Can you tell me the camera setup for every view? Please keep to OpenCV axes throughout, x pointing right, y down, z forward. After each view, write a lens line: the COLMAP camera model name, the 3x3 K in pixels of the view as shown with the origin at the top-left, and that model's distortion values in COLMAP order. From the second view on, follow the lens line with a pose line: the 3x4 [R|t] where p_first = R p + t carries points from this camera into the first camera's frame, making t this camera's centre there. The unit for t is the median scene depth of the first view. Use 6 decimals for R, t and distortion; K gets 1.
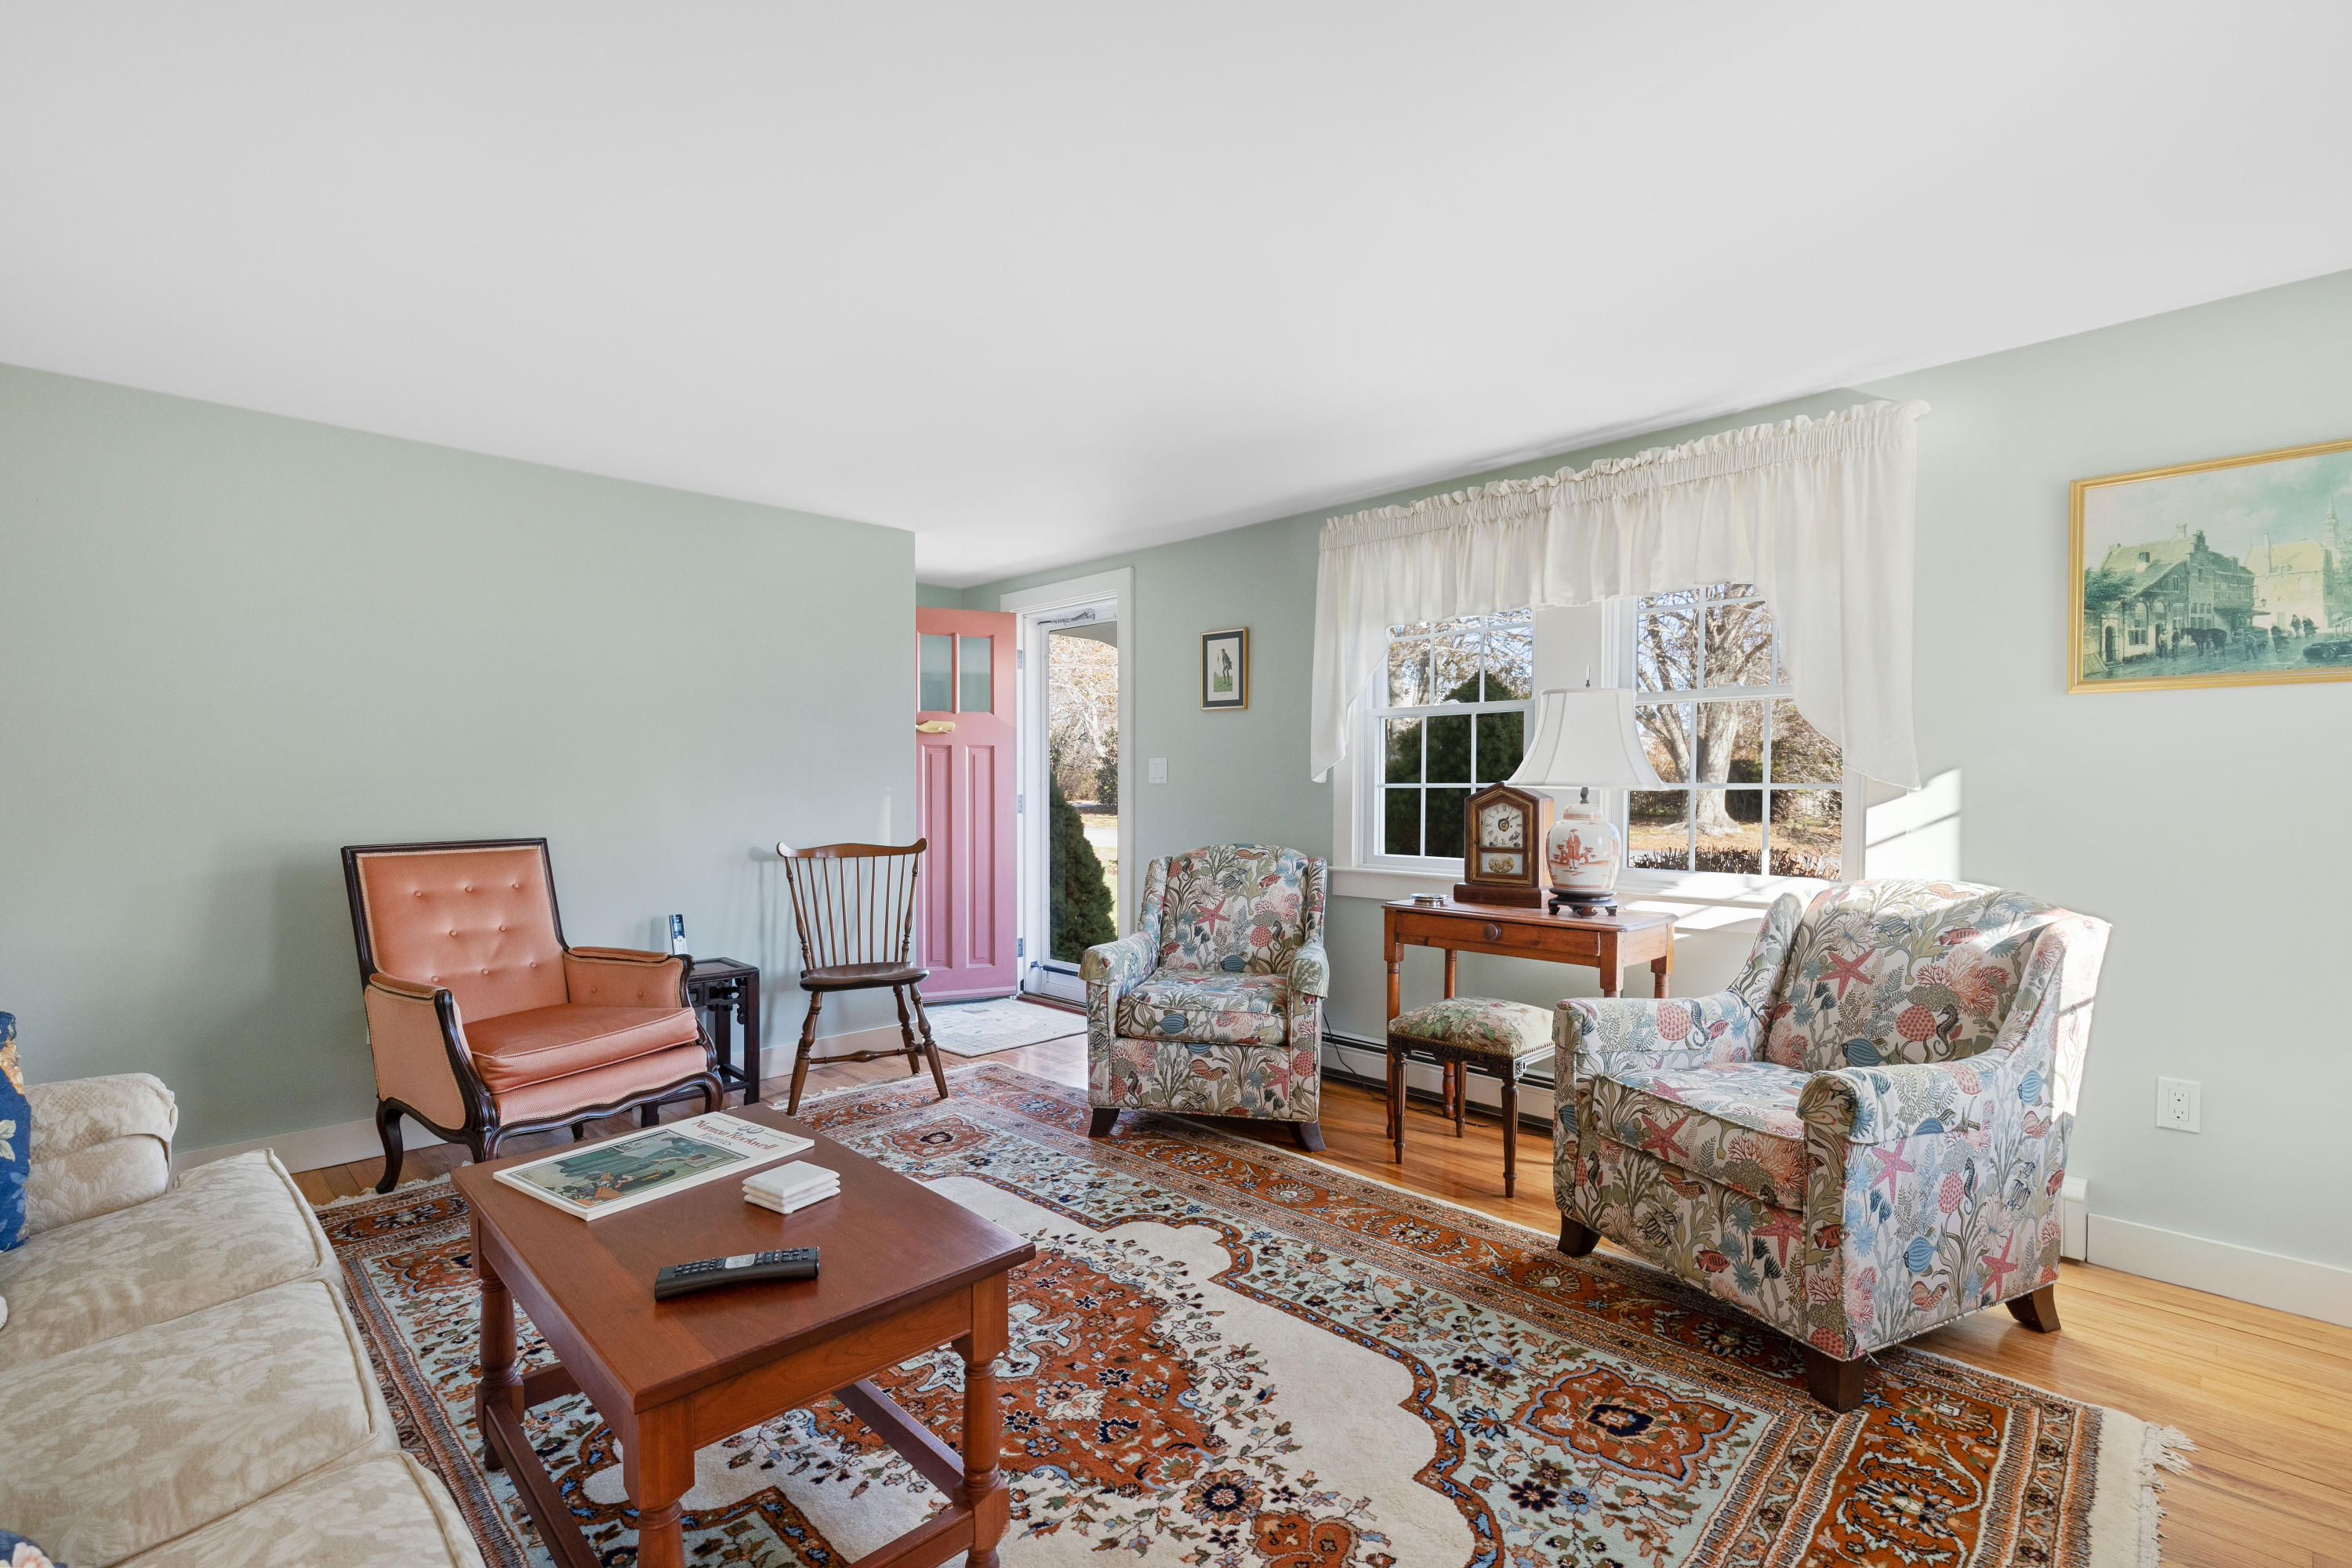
lens RADIAL K [[1074.0, 0, 1174.4], [0, 1074.0, 788.0], [0, 0, 1]] dist [0.000228, 0.000087]
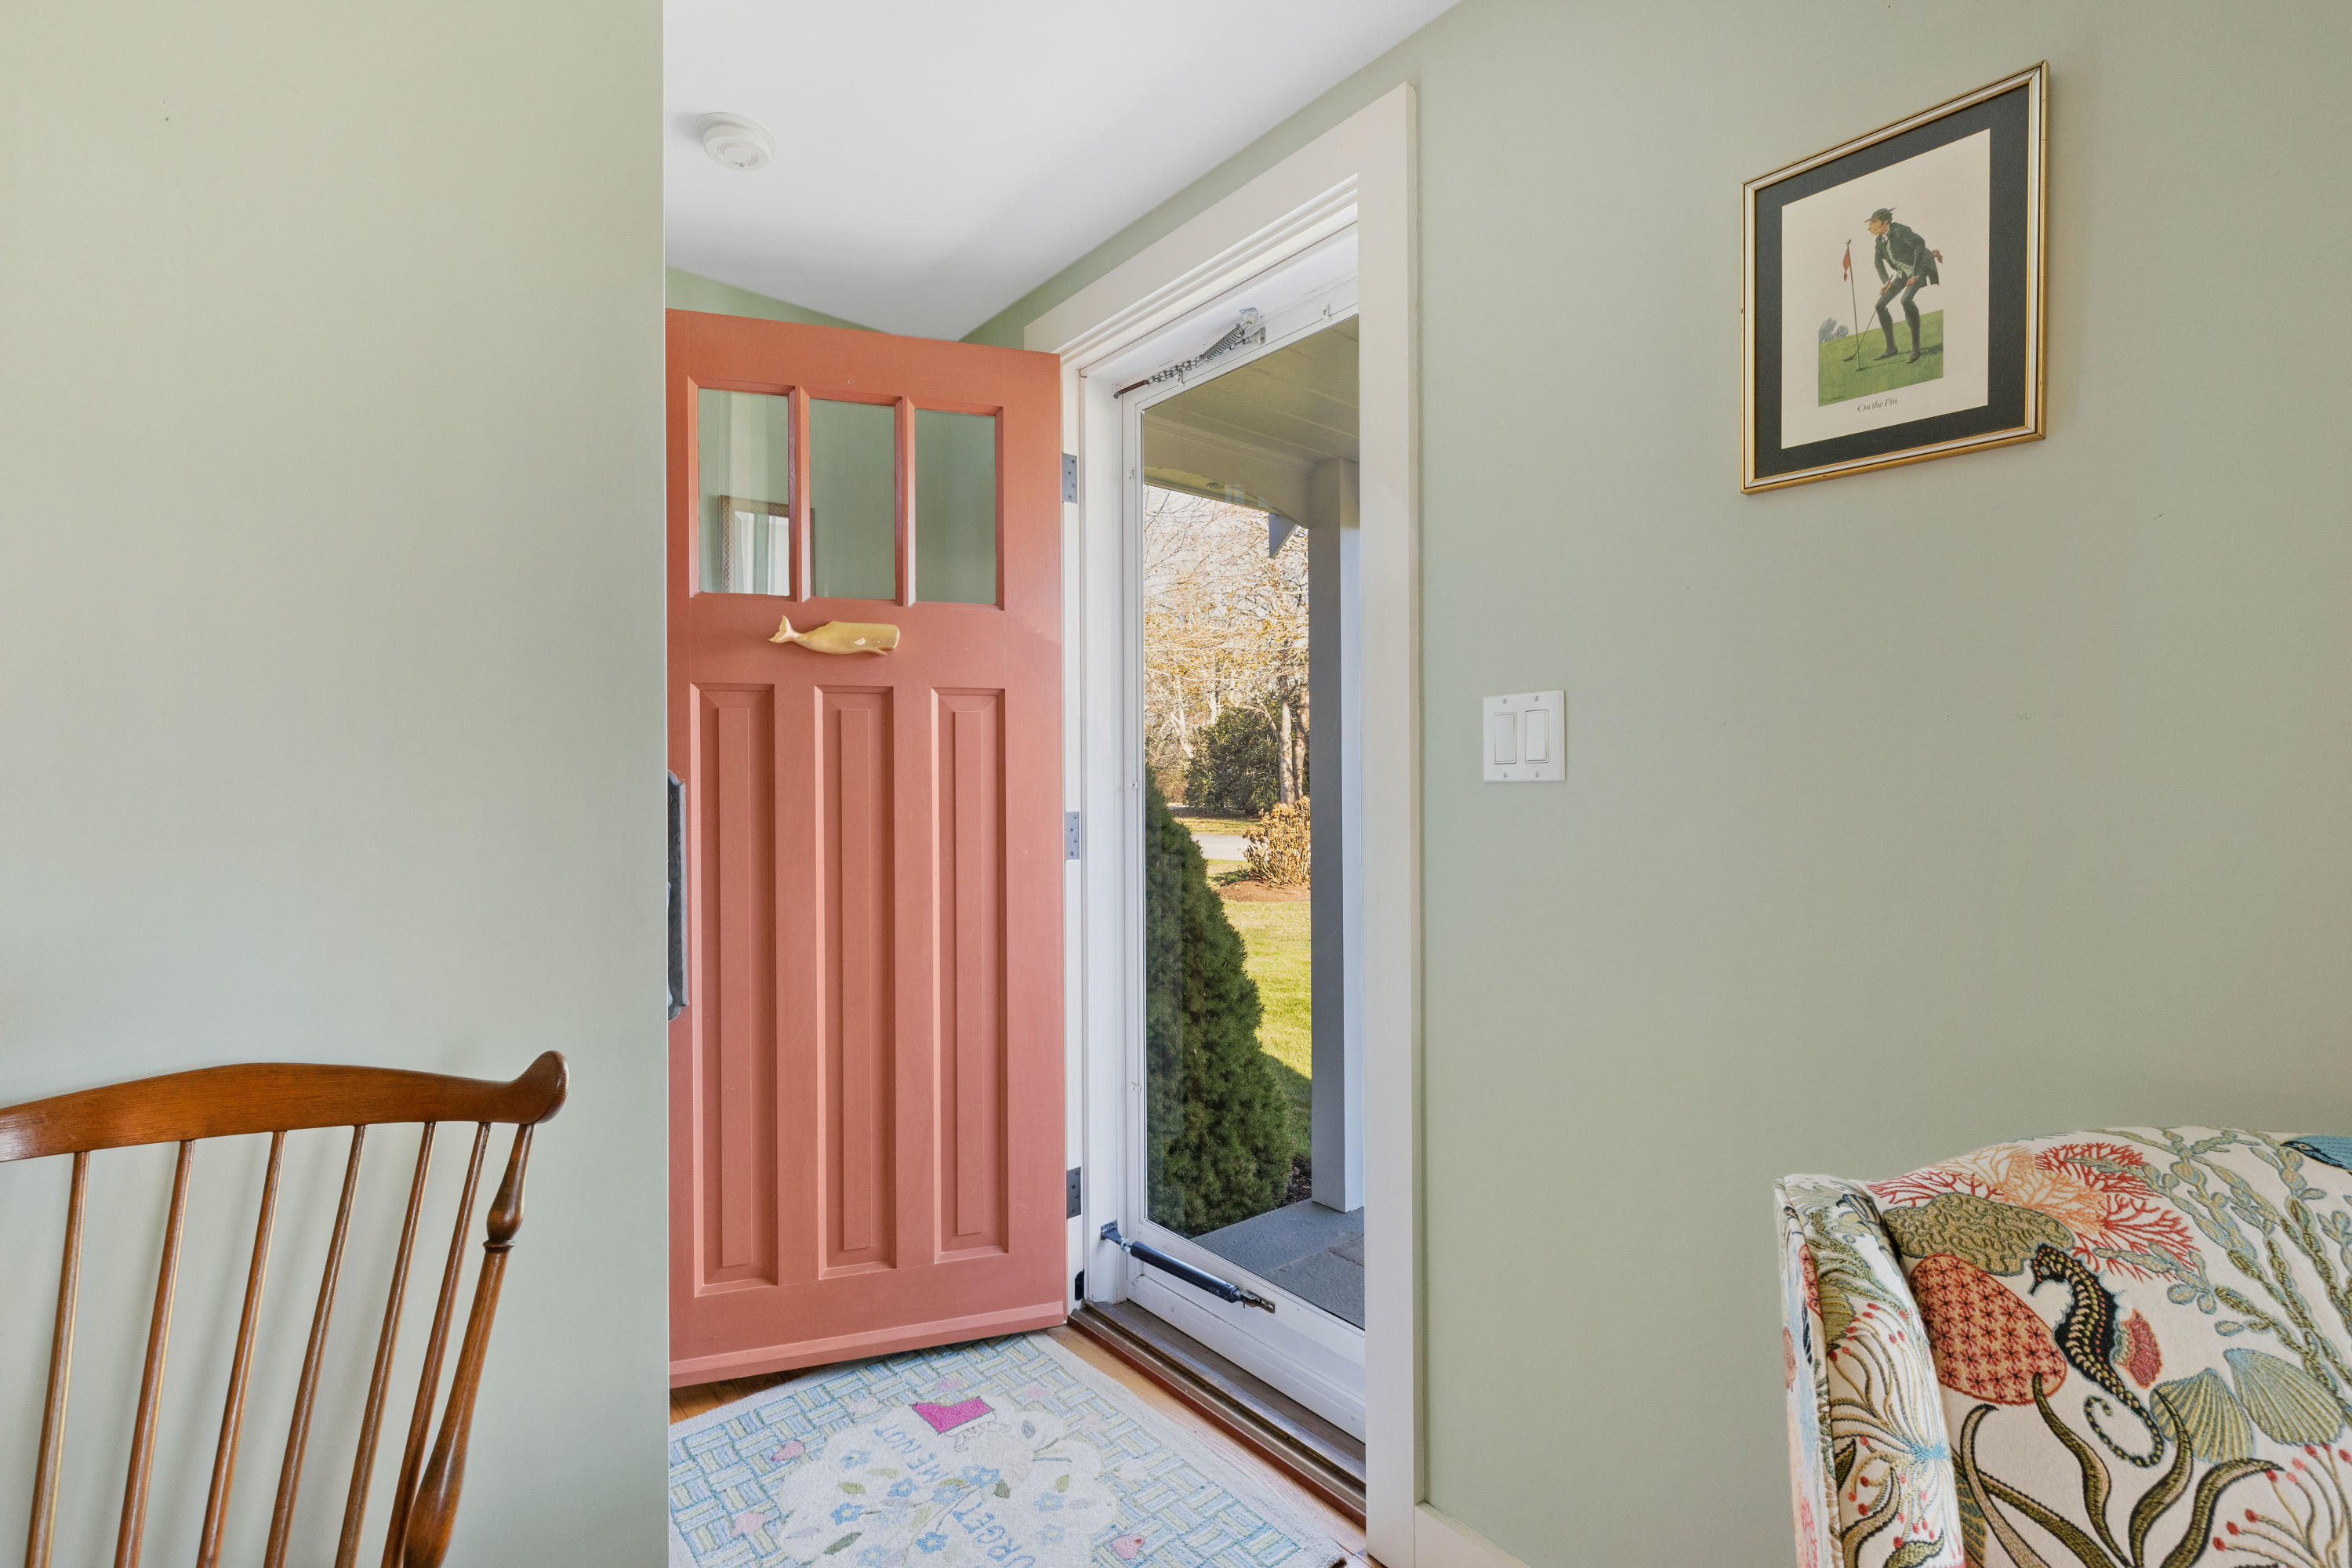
lens RADIAL K [[1074.0, 0, 1174.1], [0, 1074.0, 787.4], [0, 0, 1]] dist [0.000228, 0.000087]
pose [[0.996801, -0.005626, -0.079719, -0.074068], [0.005521, 0.999984, -0.001539, -0.002243], [0.079726, 0.001094, 0.996816, 0.607439]]
